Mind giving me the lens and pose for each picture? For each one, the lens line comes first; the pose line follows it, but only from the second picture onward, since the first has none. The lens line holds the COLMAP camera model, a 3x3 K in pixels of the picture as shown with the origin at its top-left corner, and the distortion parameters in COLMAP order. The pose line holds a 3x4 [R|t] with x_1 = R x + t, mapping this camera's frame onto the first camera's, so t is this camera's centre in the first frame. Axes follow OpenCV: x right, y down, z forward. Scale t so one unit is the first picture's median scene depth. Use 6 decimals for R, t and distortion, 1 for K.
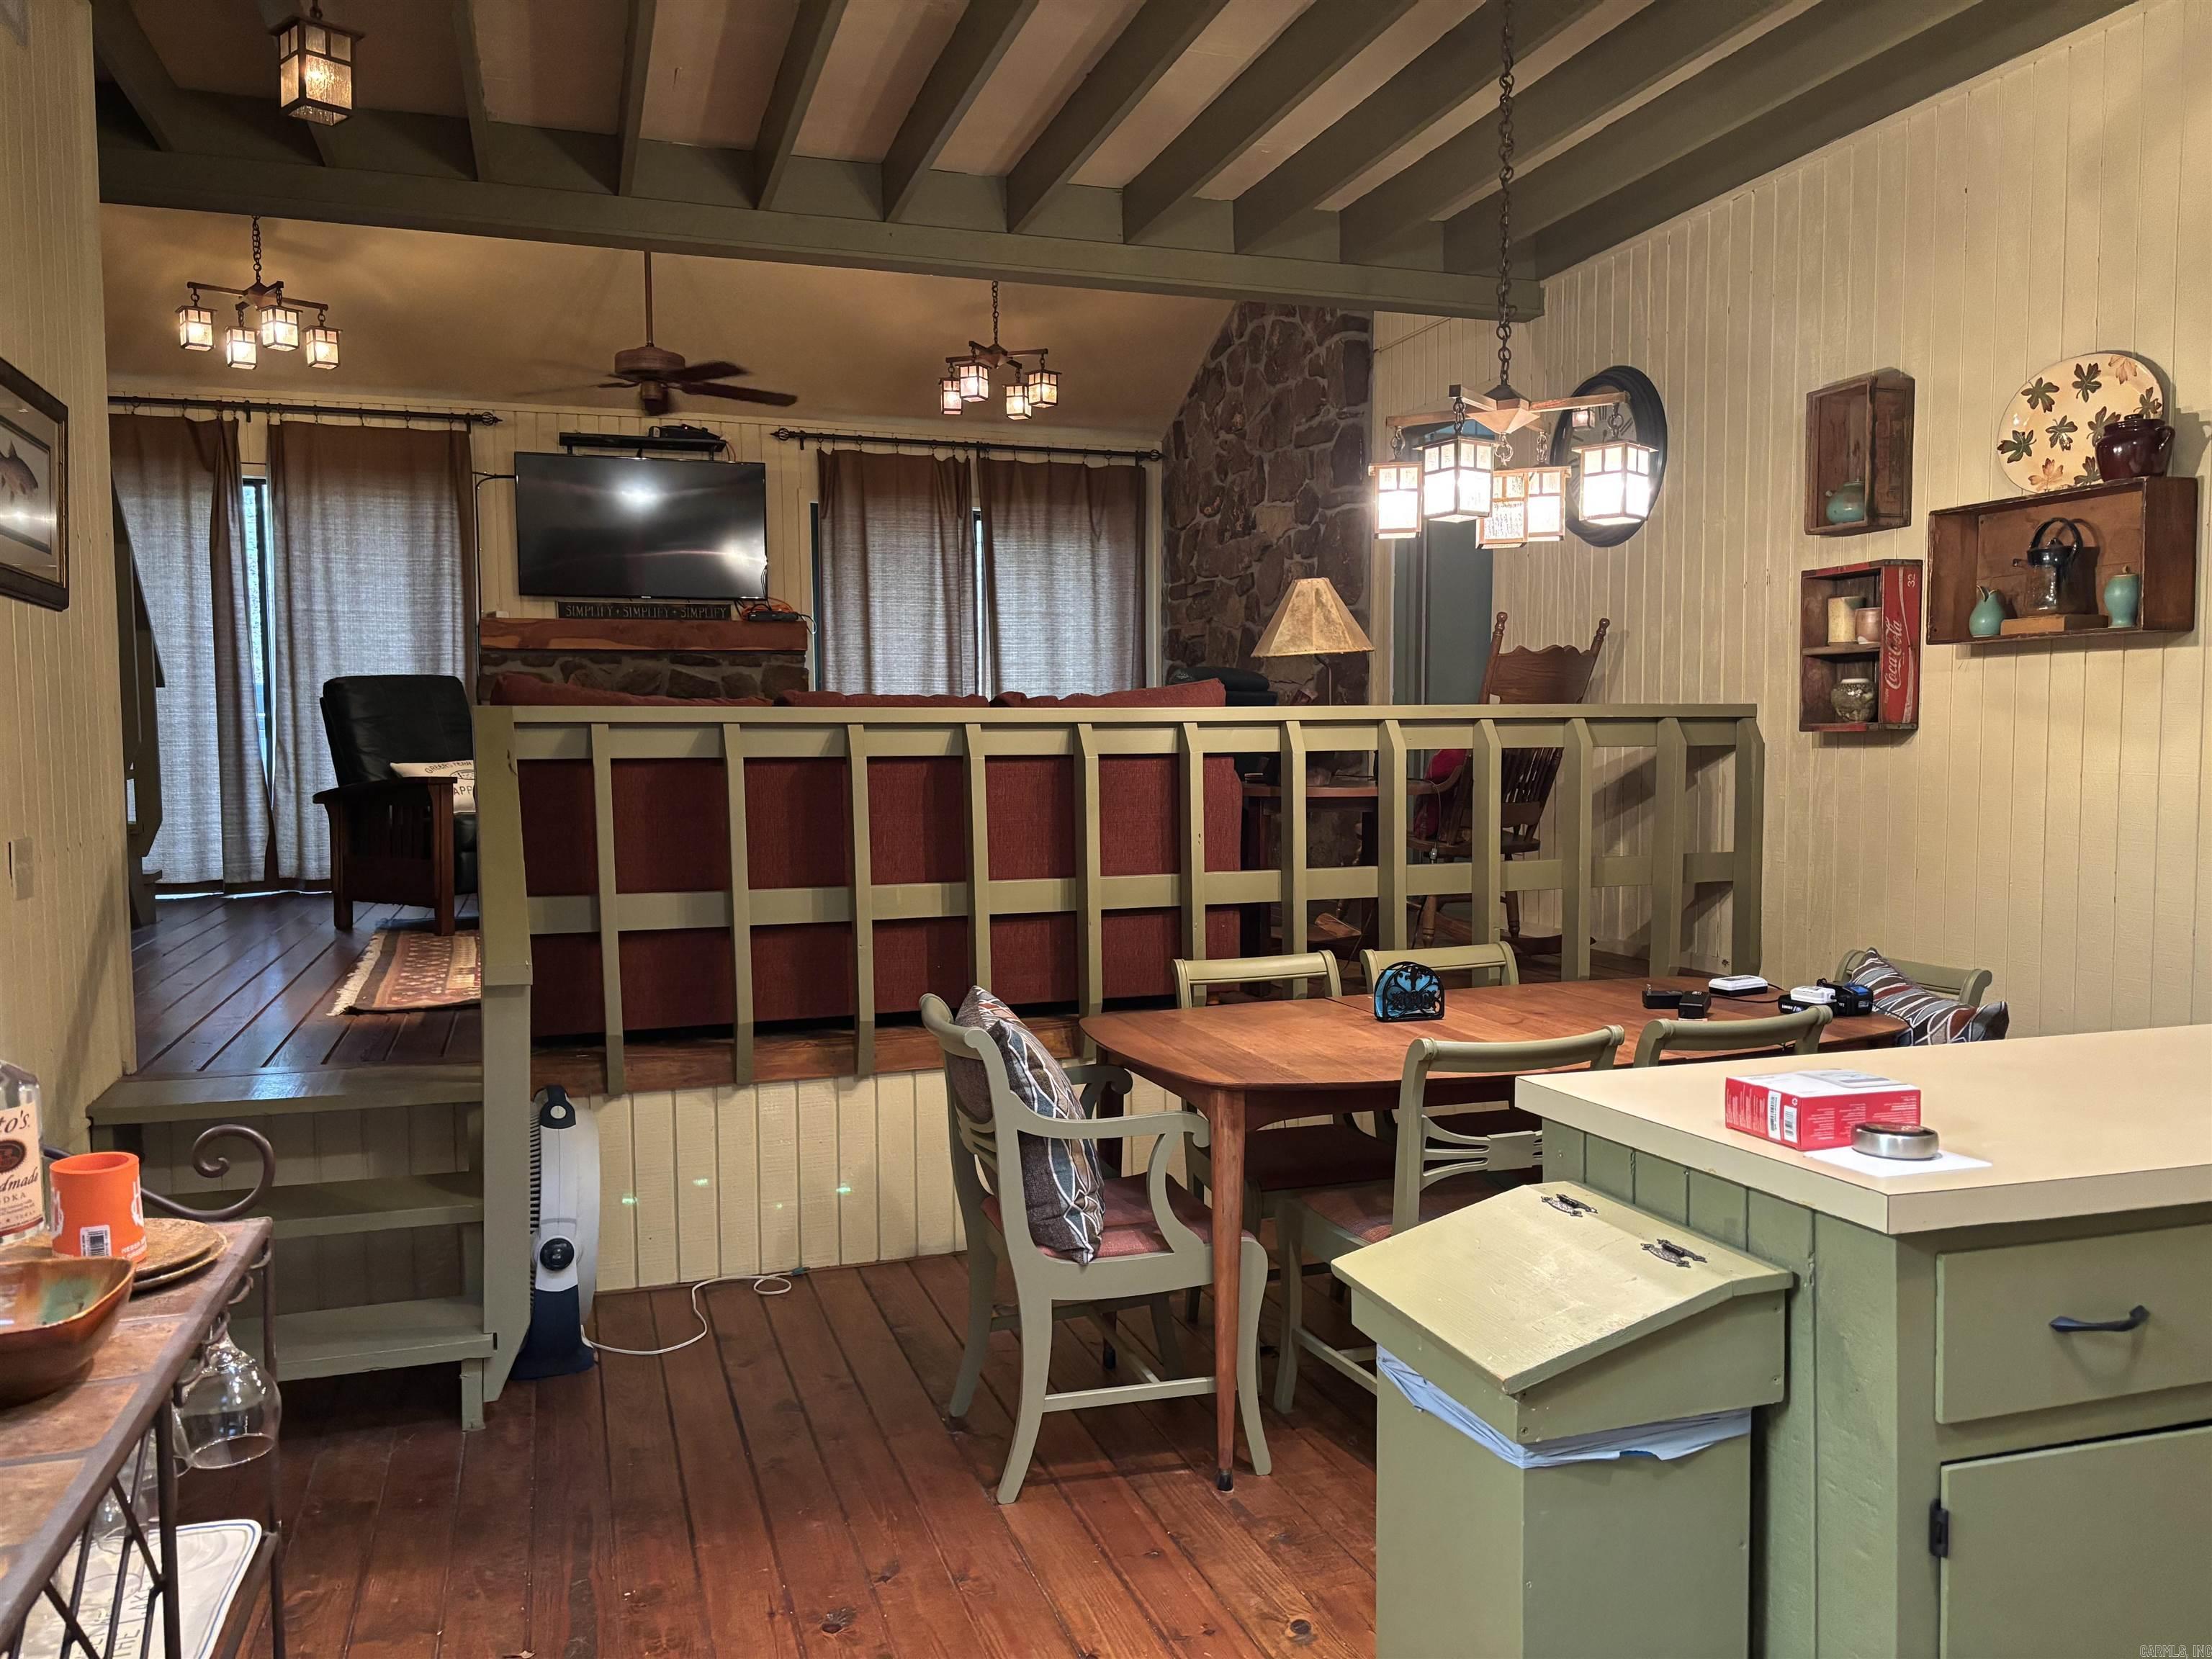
lens RADIAL K [[1710.2, 0, 1105.2], [0, 1710.2, 838.9], [0, 0, 1]] dist [-0.000027, 0.041850]
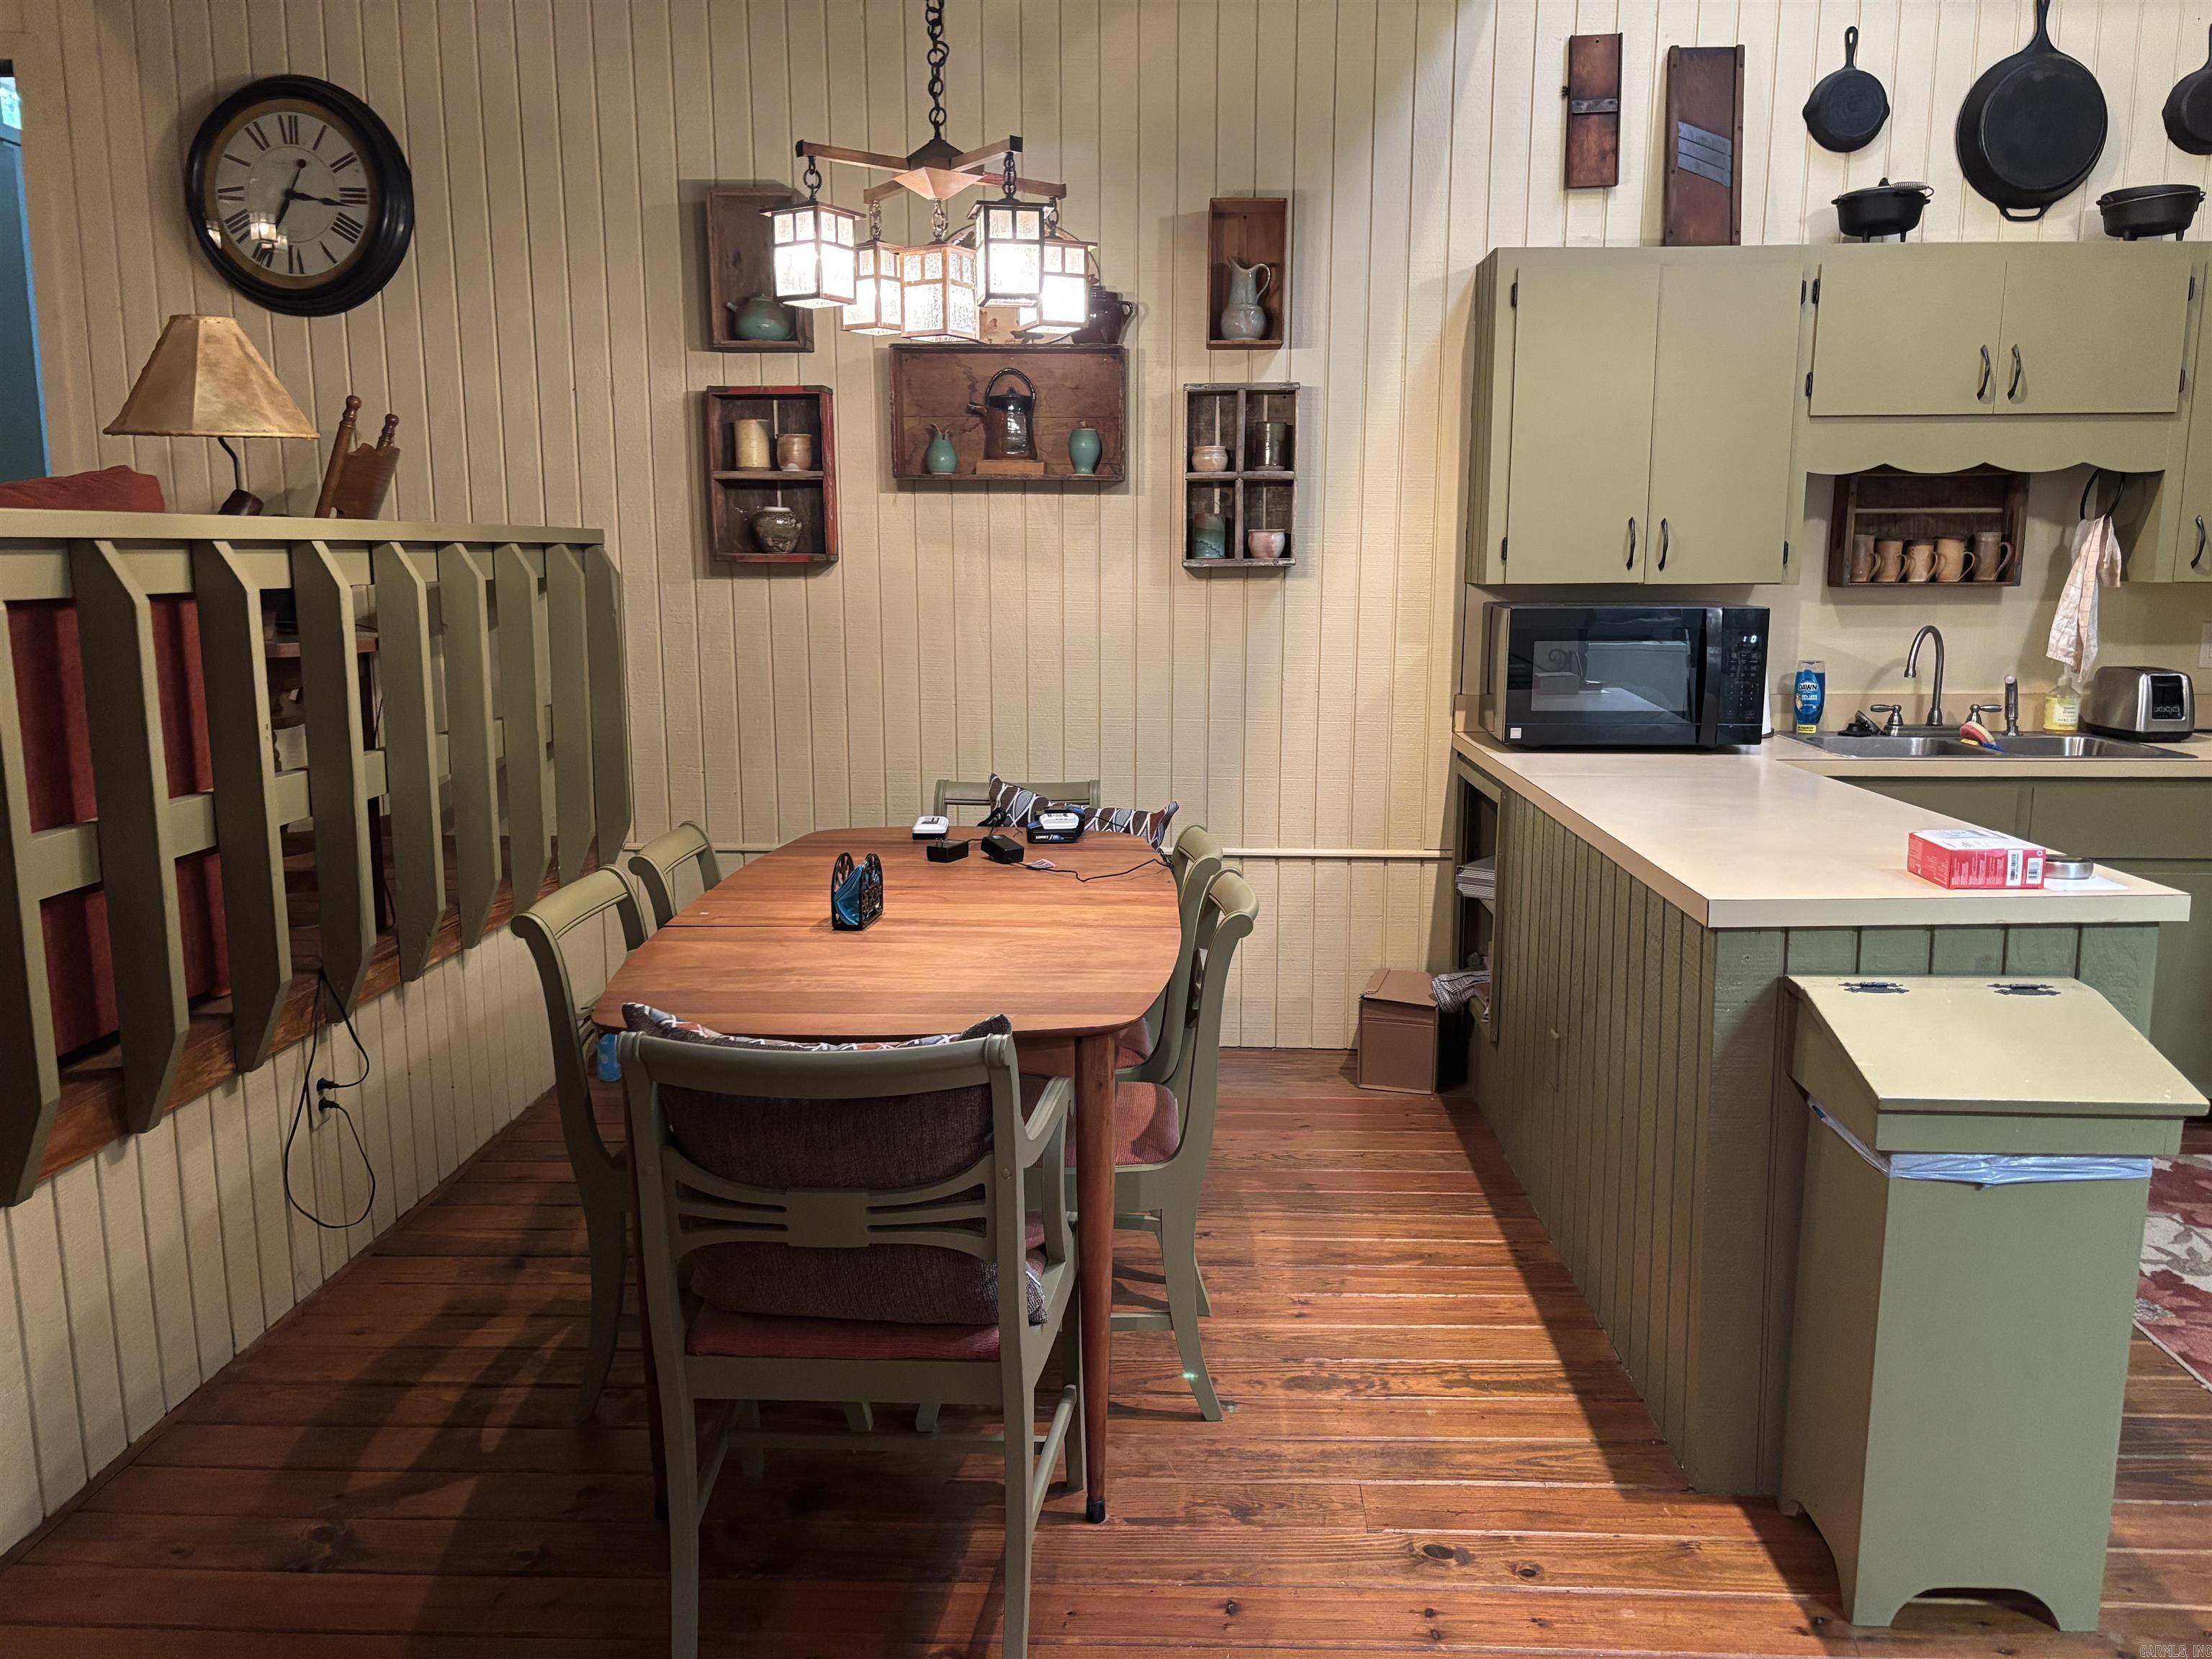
lens RADIAL K [[1690.2, 0, 1113.2], [0, 1690.2, 853.0], [0, 0, 1]] dist [0.080688, -0.098755]
pose [[0.333655, -0.156491, 0.929615, -0.491719], [0.052447, 0.987679, 0.147441, -0.036478], [-0.941235, -0.000438, 0.337752, 0.566987]]
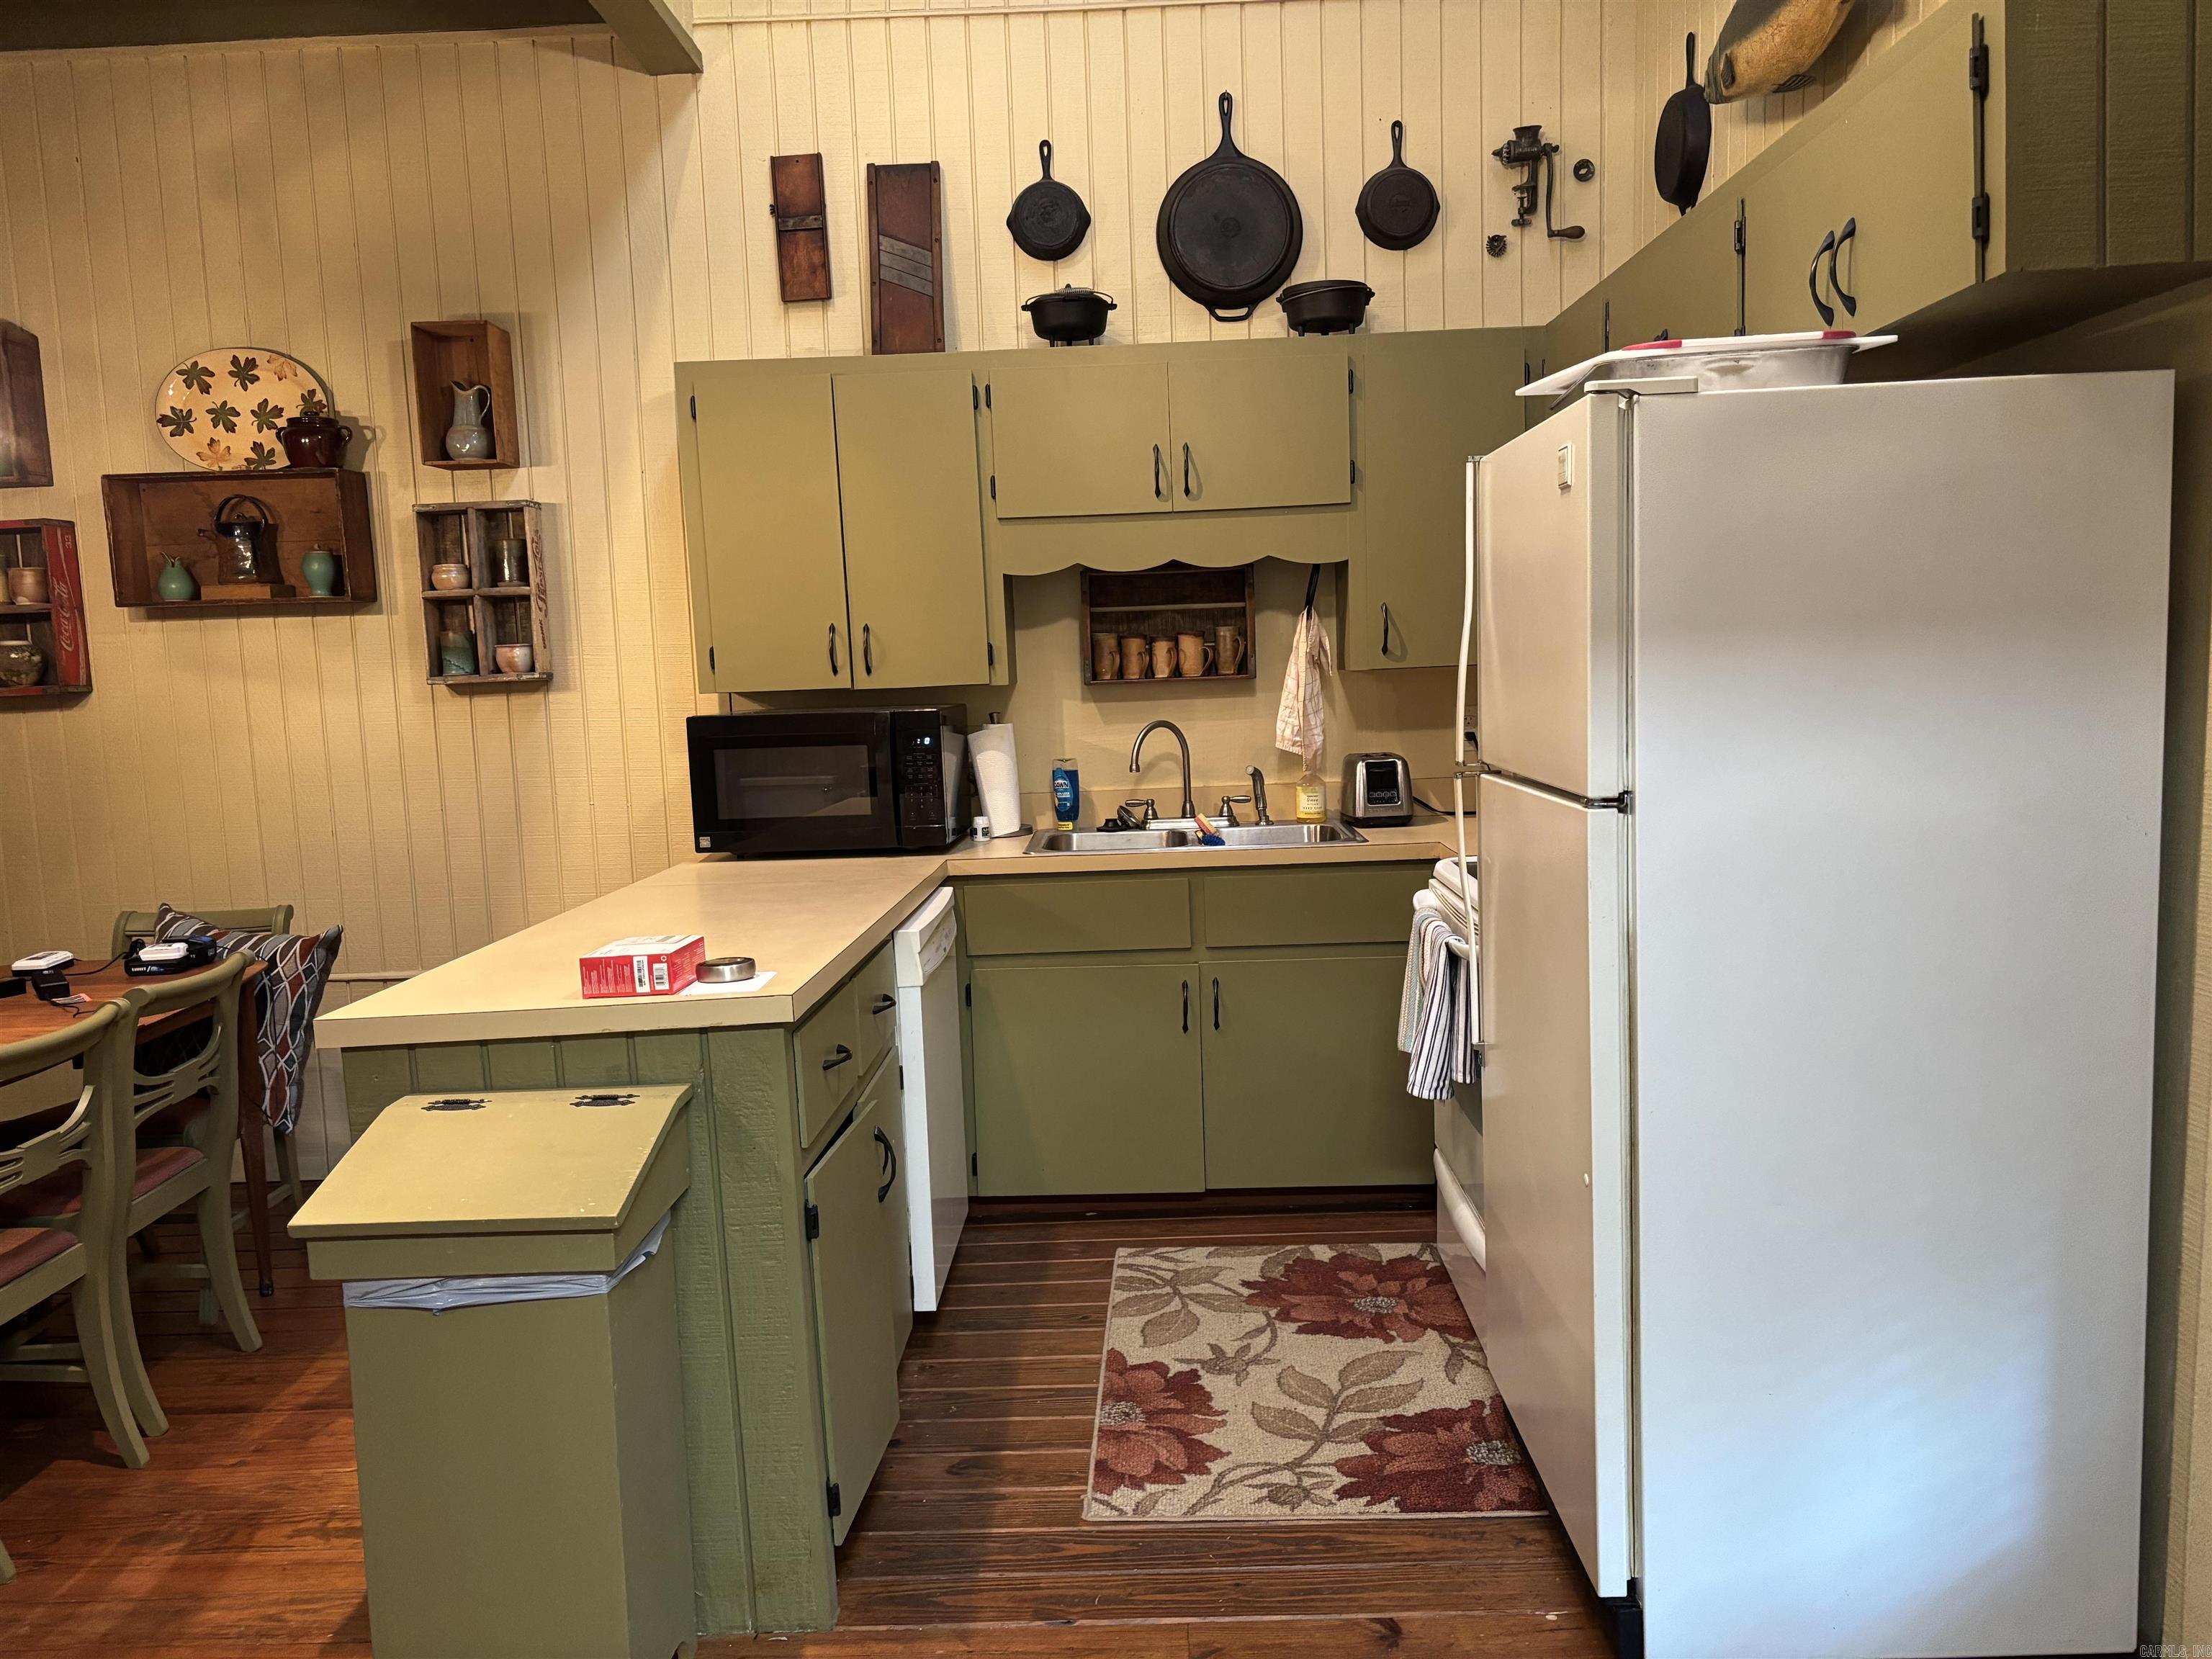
lens RADIAL K [[1687.1, 0, 1131.0], [0, 1687.1, 867.2], [0, 0, 1]] dist [0.056275, -0.051797]
pose [[0.328275, -0.119166, 0.937035, -0.312172], [0.090251, 0.991429, 0.094466, -0.002000], [-0.940261, 0.053558, 0.336216, 0.107674]]
